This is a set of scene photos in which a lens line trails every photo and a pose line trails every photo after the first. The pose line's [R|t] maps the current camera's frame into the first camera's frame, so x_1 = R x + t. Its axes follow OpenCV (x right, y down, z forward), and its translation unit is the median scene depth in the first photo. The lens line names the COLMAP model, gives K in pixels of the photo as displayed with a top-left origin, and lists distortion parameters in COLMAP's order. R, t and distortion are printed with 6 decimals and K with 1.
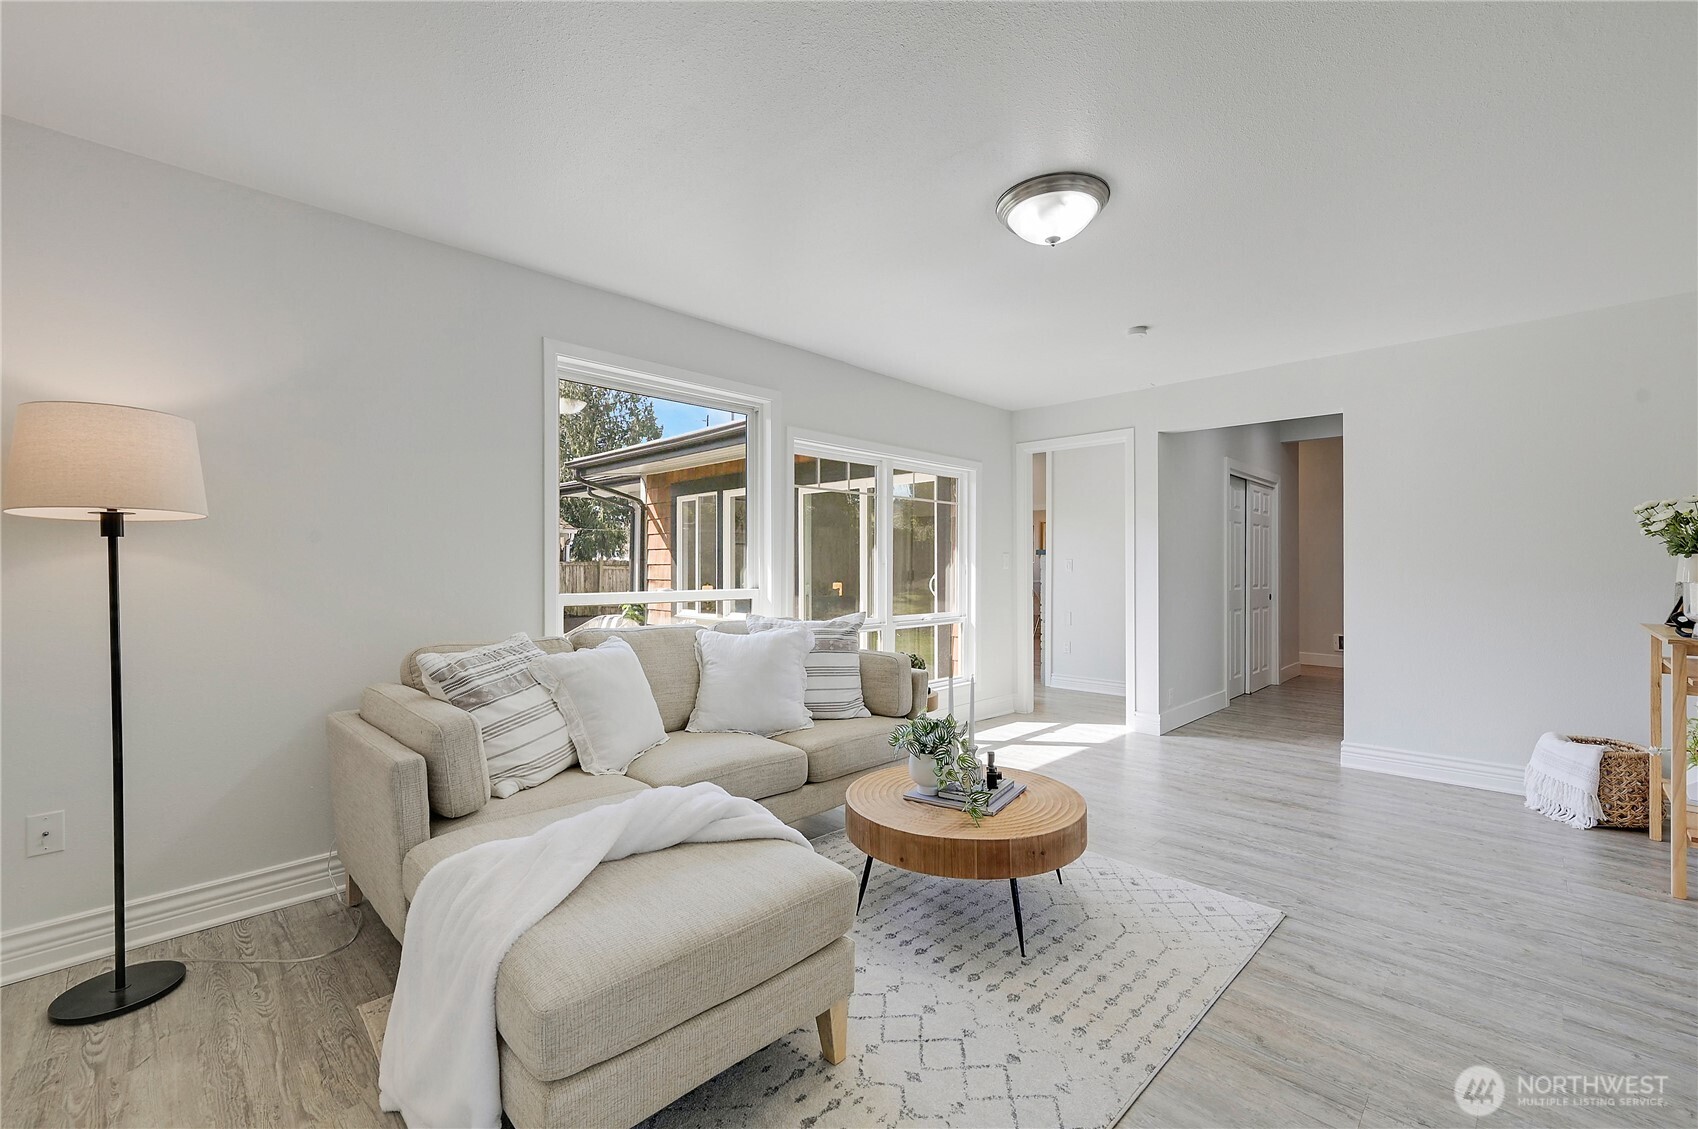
lens RADIAL K [[731.6, 0, 849.0], [0, 731.6, 564.5], [0, 0, 1]] dist [0.001573, 0.000170]
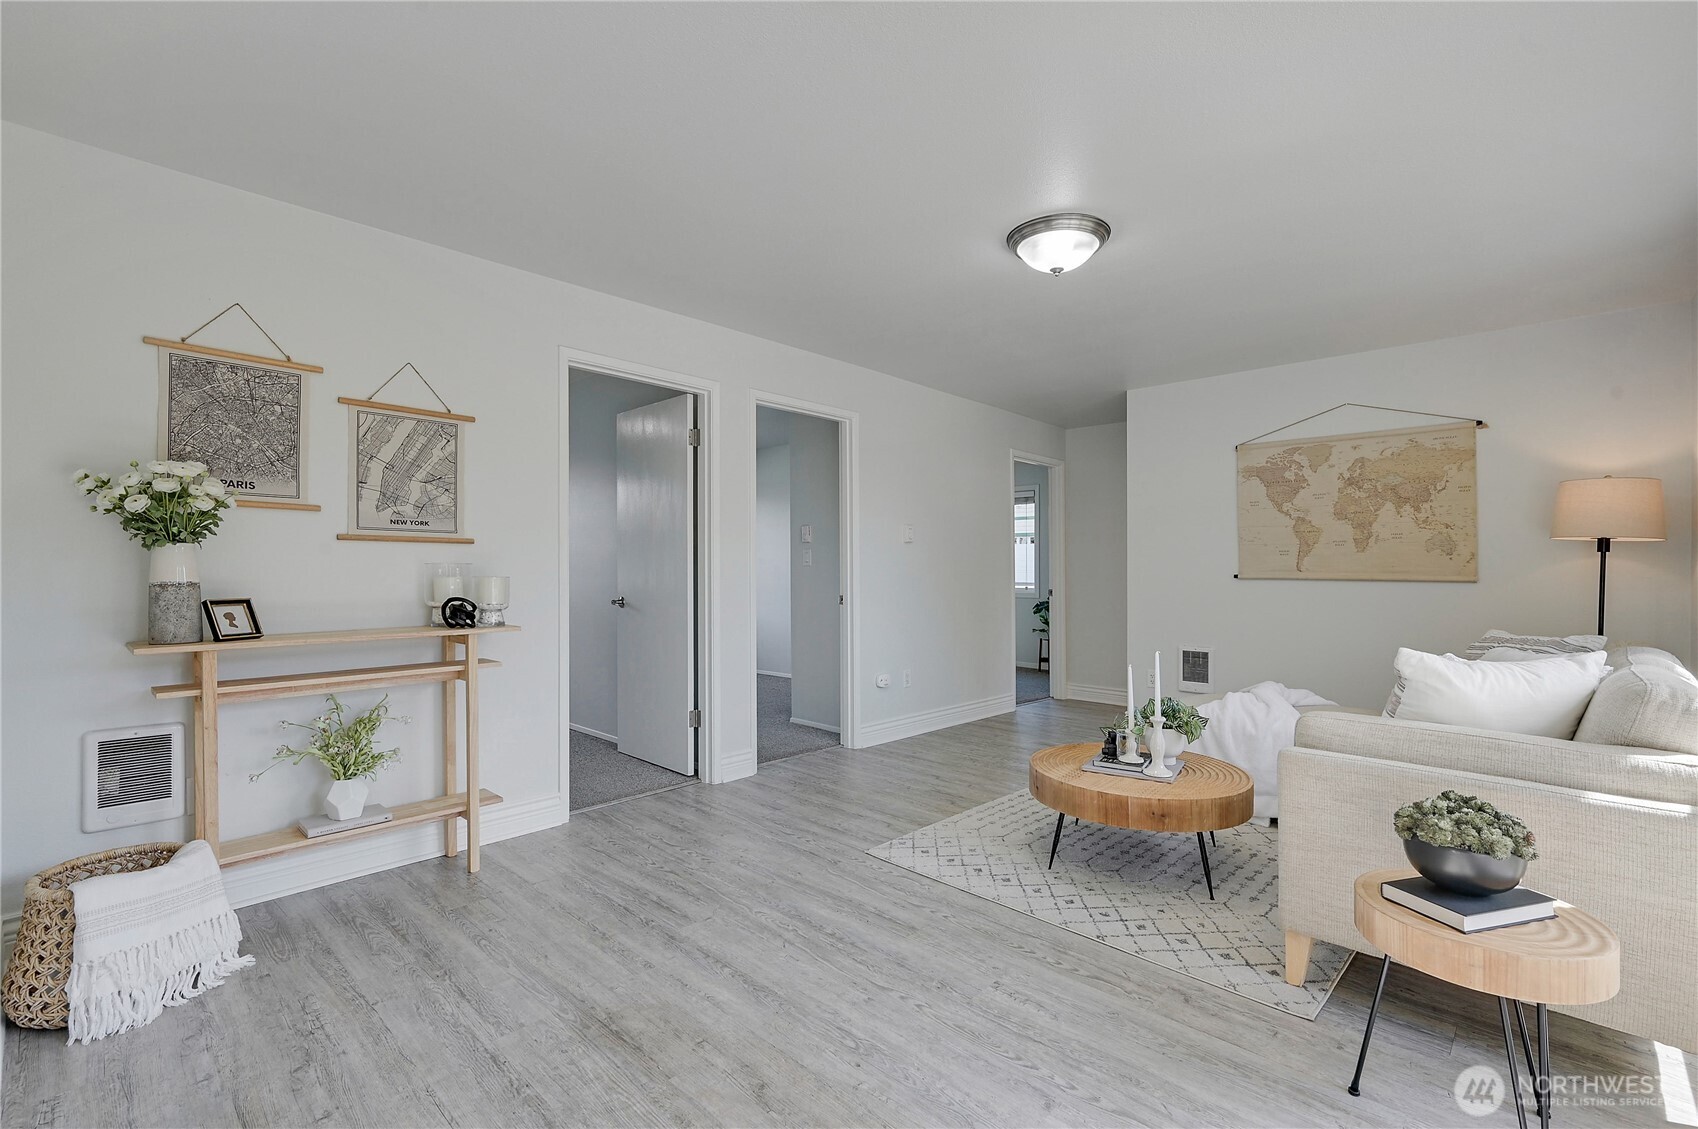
lens RADIAL K [[731.6, 0, 849.0], [0, 731.6, 564.5], [0, 0, 1]] dist [0.001573, 0.000170]
pose [[-0.999979, -0.005766, -0.002804, 0.656455], [-0.005740, 0.999941, -0.009179, 0.015158], [0.002856, -0.009163, -0.999954, 2.309551]]
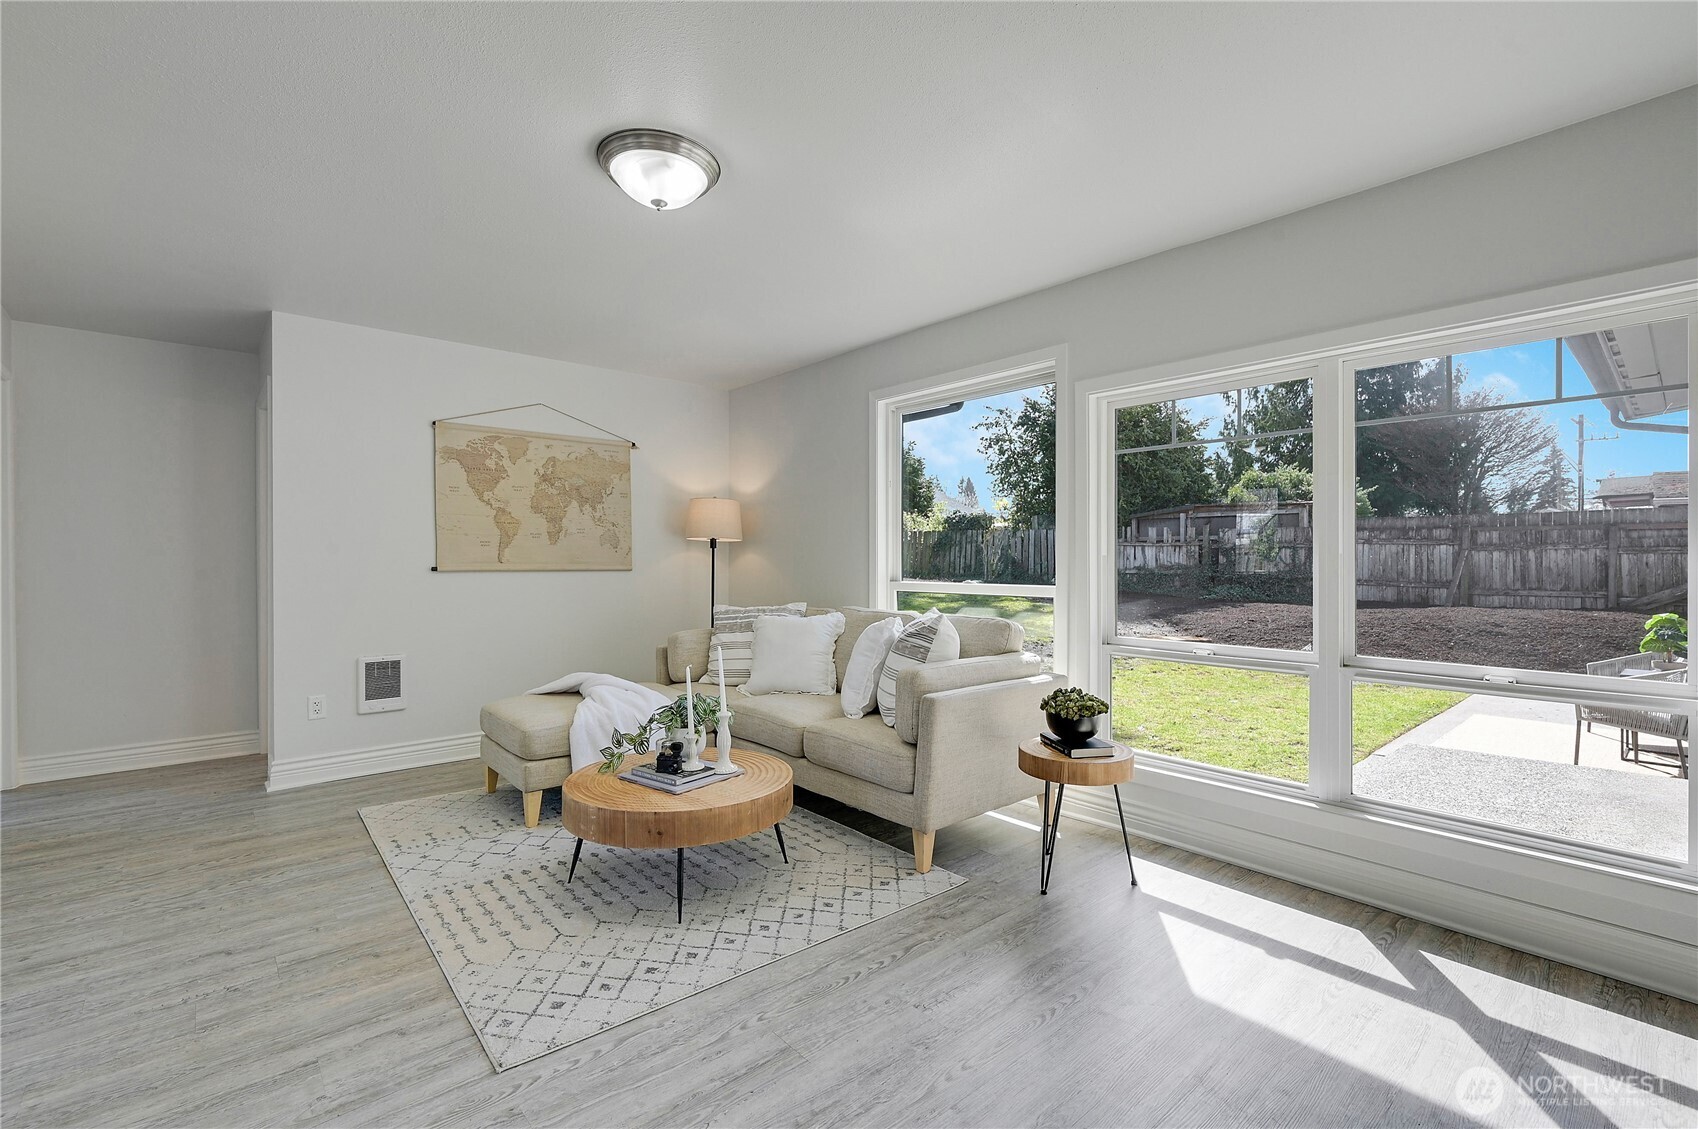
lens RADIAL K [[750.0, 0, 837.2], [0, 750.0, 556.8], [0, 0, 1]] dist [-0.000431, 0.000052]
pose [[-0.105618, -0.005455, -0.994392, 1.309327], [0.004309, 0.999973, -0.005943, 0.008171], [0.994397, -0.004913, -0.105592, 1.447876]]
